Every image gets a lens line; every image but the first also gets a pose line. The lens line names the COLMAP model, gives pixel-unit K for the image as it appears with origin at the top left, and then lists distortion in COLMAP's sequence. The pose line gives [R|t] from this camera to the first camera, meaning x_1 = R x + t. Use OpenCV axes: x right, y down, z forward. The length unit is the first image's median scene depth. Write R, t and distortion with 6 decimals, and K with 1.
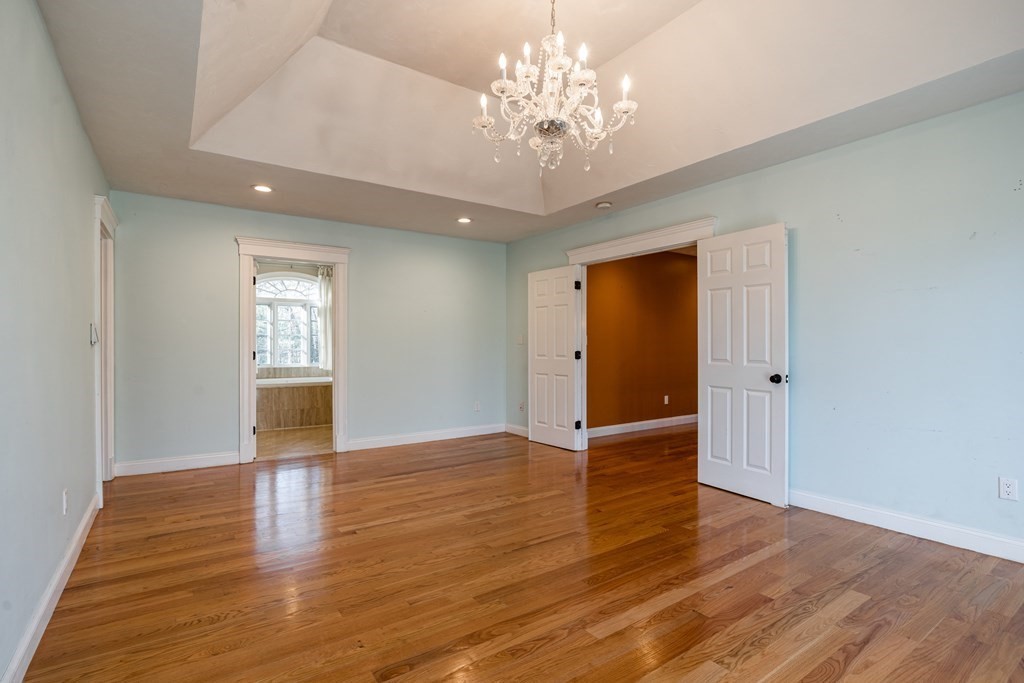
lens RADIAL K [[501.0, 0, 510.7], [0, 501.0, 341.6], [0, 0, 1]] dist [-0.015941, 0.007154]
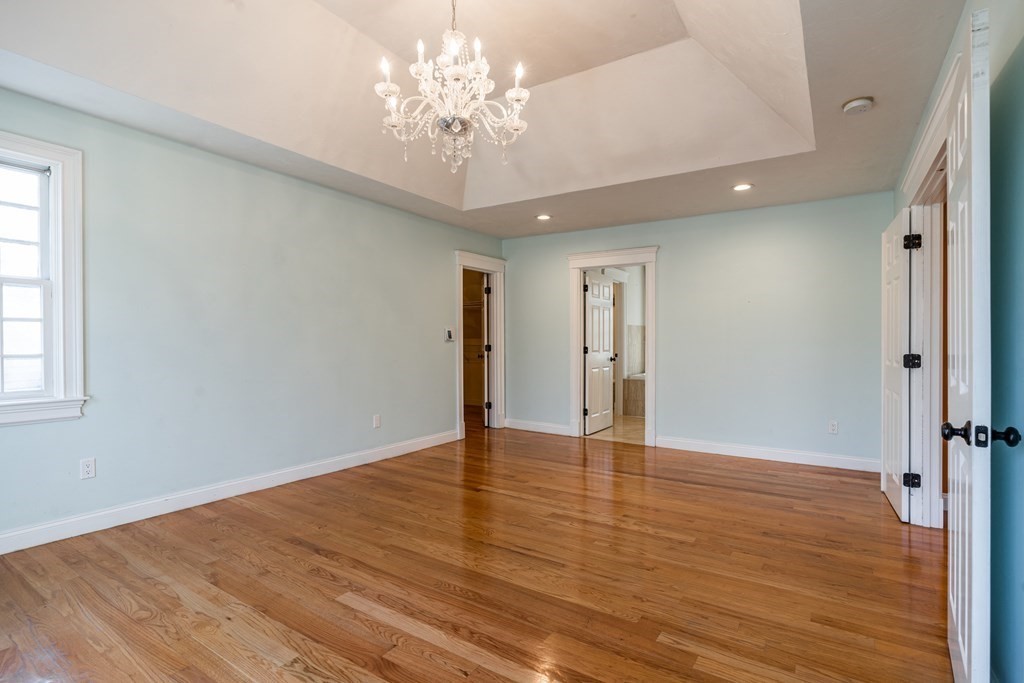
lens RADIAL K [[501.0, 0, 506.7], [0, 501.0, 342.6], [0, 0, 1]] dist [-0.015941, 0.007154]
pose [[0.356436, 0.003922, -0.934312, 0.754911], [0.001900, 0.999986, 0.004922, 0.003907], [0.934318, -0.003530, 0.356423, 0.527831]]
